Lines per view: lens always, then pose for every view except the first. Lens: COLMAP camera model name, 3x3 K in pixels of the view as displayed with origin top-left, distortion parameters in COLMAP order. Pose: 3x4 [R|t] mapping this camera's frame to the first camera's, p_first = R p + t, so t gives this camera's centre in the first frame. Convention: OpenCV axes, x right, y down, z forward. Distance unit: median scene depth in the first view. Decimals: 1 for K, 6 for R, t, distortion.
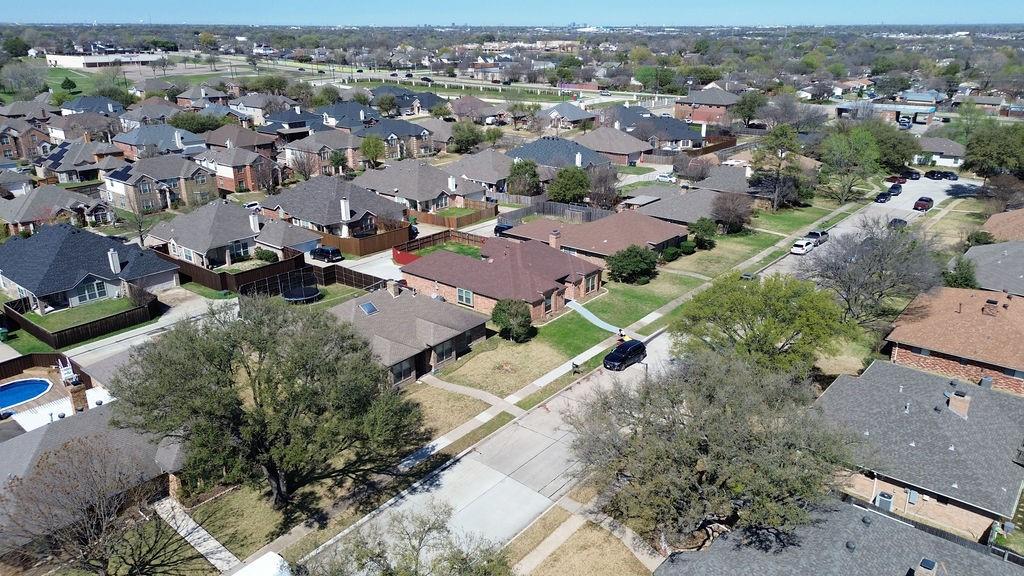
lens RADIAL K [[719.6, 0, 515.2], [0, 719.6, 278.8], [0, 0, 1]] dist [0.069999, -0.066069]
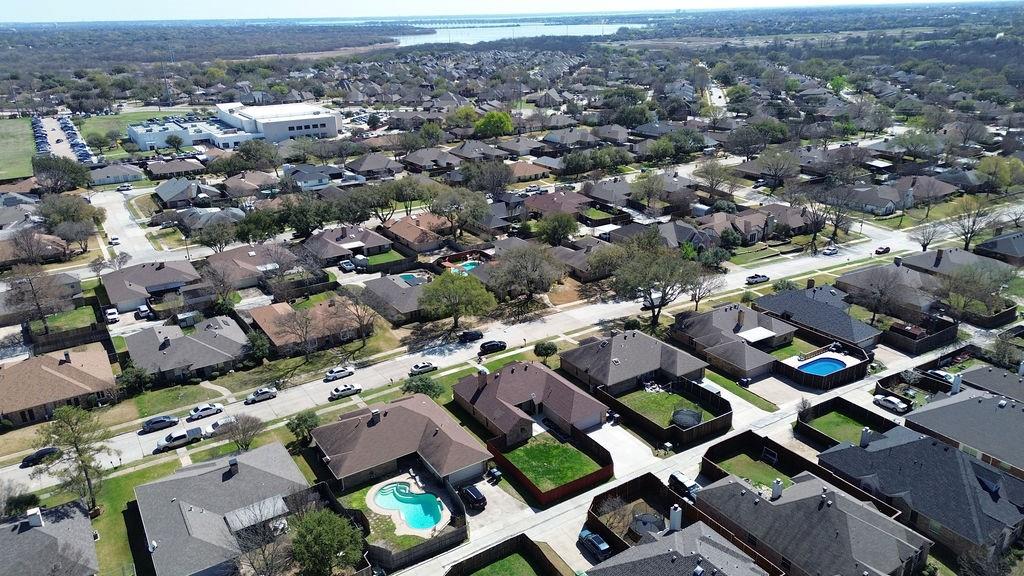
lens RADIAL K [[719.6, 0, 515.4], [0, 719.6, 292.5], [0, 0, 1]] dist [0.069999, -0.066069]
pose [[-0.956580, -0.088326, 0.277764, -0.366909], [0.112643, 0.766906, 0.631796, -1.052861], [-0.268823, 0.635652, -0.723658, 1.999617]]
